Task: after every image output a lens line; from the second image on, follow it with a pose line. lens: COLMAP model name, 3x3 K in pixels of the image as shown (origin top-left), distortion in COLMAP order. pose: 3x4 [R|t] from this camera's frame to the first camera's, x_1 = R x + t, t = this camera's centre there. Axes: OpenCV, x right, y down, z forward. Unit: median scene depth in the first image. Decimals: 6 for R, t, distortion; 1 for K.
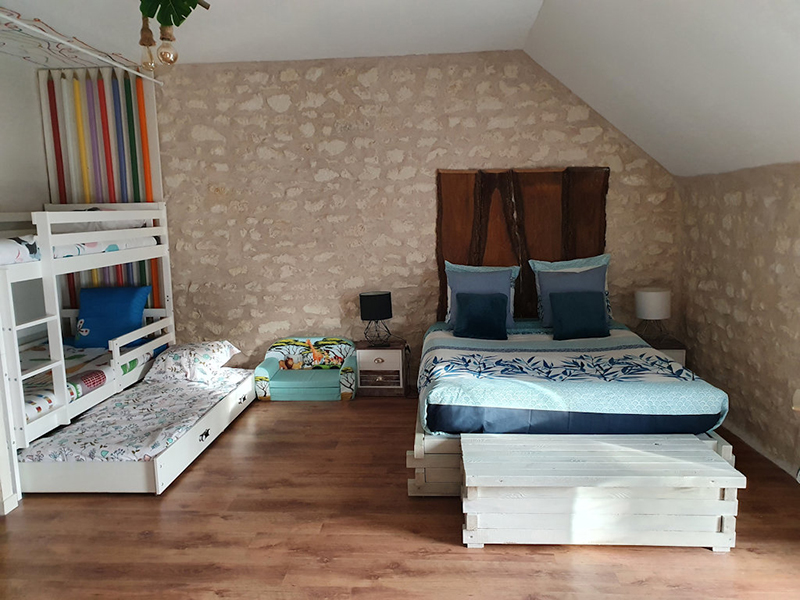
lens RADIAL K [[628.5, 0, 399.9], [0, 628.5, 299.8], [0, 0, 1]] dist [0.009529, 0.007288]
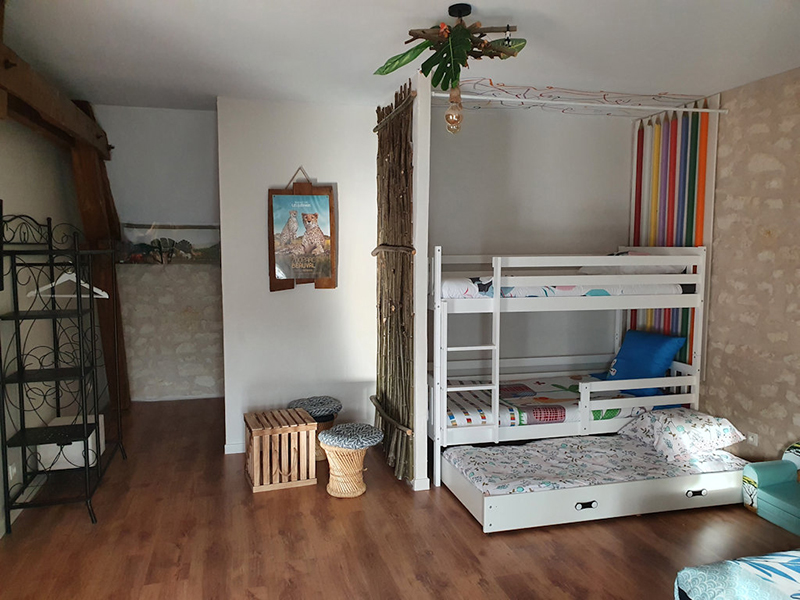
lens RADIAL K [[628.5, 0, 397.5], [0, 628.5, 301.2], [0, 0, 1]] dist [0.009529, 0.007288]
pose [[0.306670, 0.102139, -0.946320, 0.337527], [-0.145284, 0.987598, 0.059513, -0.069980], [0.940663, 0.119234, 0.317706, 0.325274]]
